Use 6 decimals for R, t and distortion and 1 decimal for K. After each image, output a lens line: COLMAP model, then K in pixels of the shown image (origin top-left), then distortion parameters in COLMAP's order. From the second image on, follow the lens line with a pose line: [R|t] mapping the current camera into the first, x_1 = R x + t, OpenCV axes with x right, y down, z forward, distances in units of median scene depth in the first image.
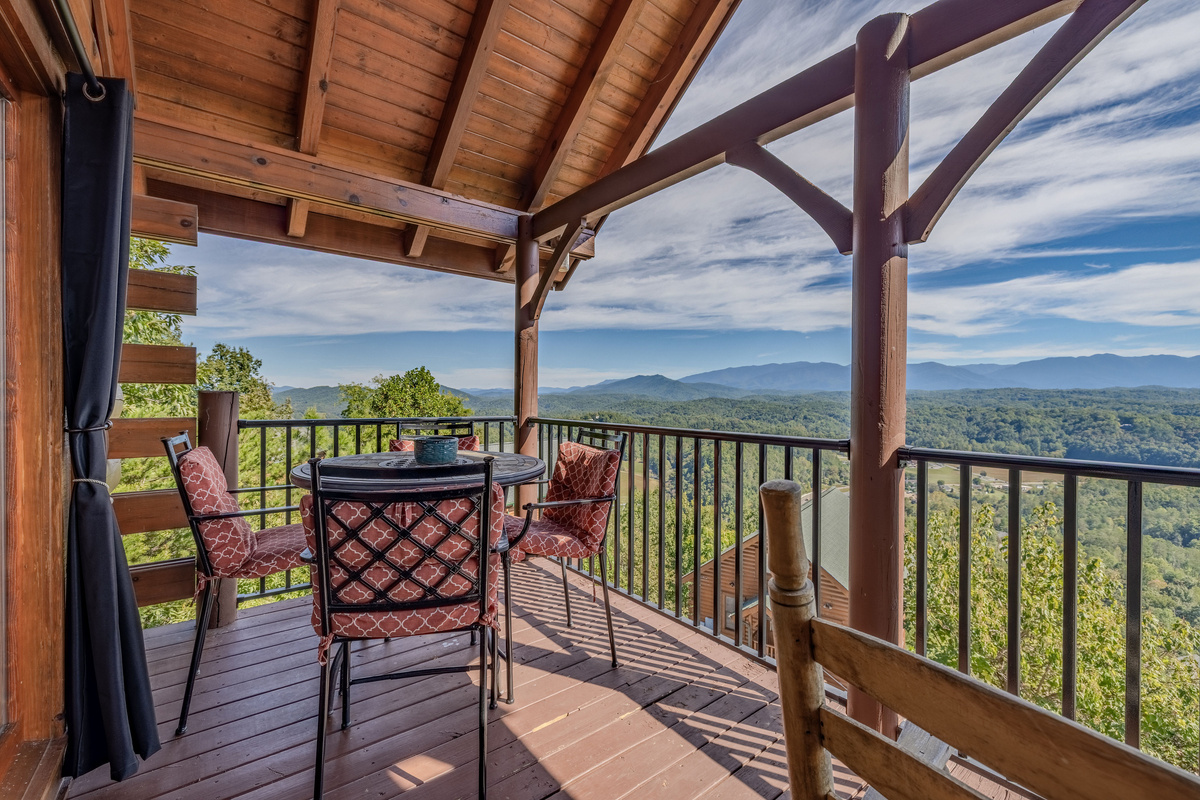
lens RADIAL K [[499.3, 0, 596.5], [0, 499.3, 404.1], [0, 0, 1]] dist [-0.000611, -0.000358]
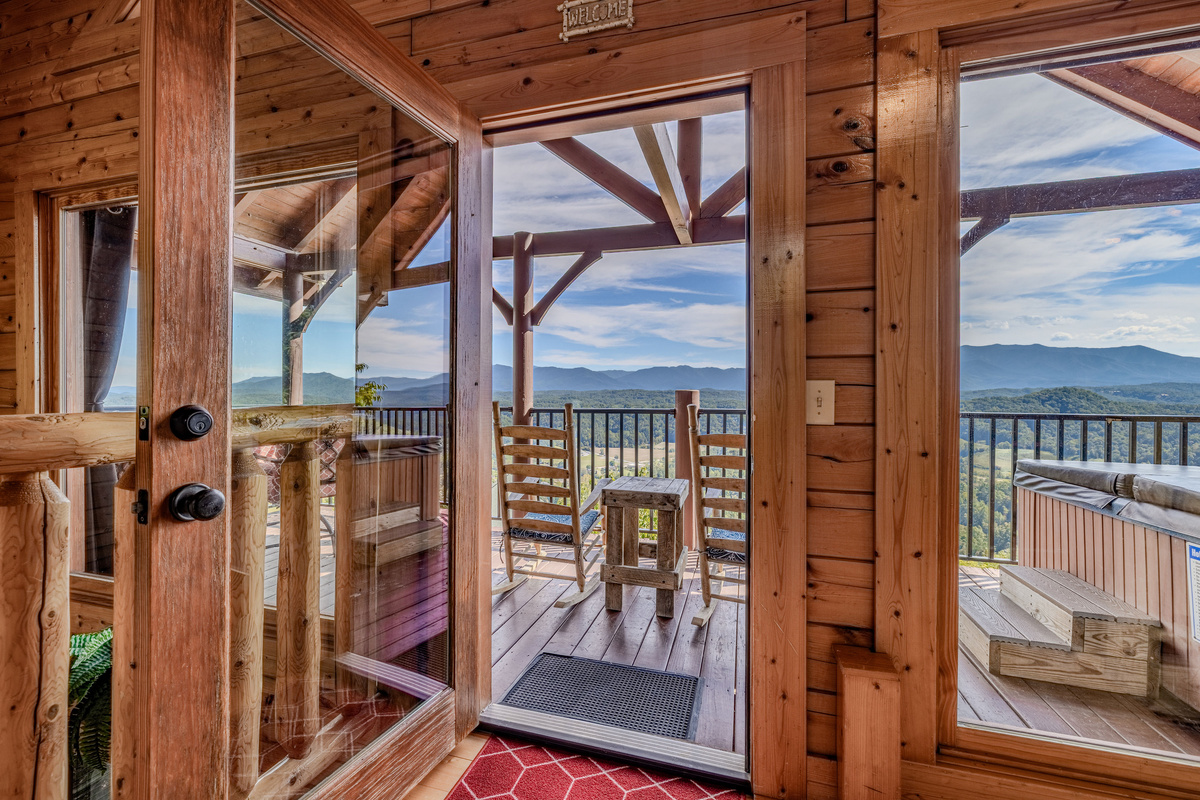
lens RADIAL K [[499.3, 0, 589.4], [0, 499.3, 411.0], [0, 0, 1]] dist [-0.000611, -0.000358]
pose [[0.816775, -0.019829, 0.576616, -0.022560], [0.012045, 0.999777, 0.017319, 0.002436], [-0.576831, -0.007200, 0.816832, -0.045835]]
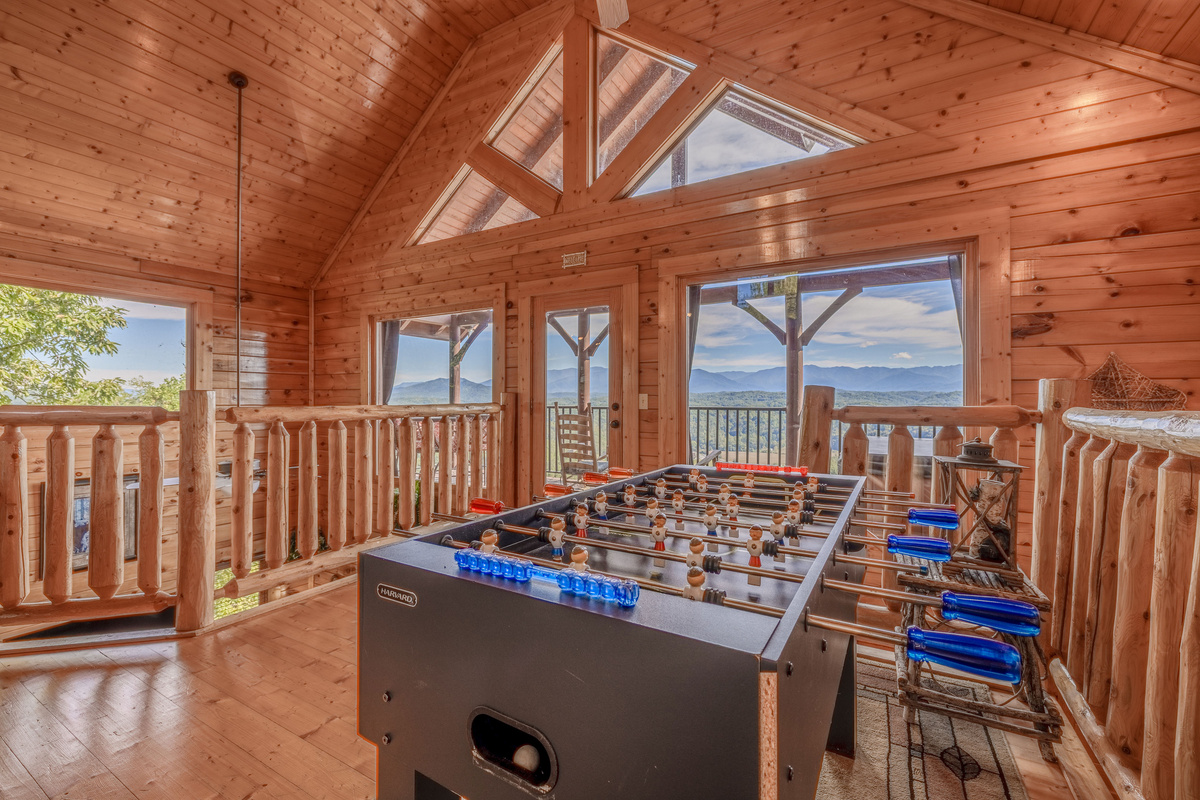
lens RADIAL K [[499.3, 0, 591.4], [0, 499.3, 403.2], [0, 0, 1]] dist [-0.000611, -0.000358]
pose [[0.927490, -0.013522, 0.373604, -0.034597], [0.015312, 0.999881, -0.001824, 0.002949], [-0.373535, 0.007413, 0.927587, -0.107377]]
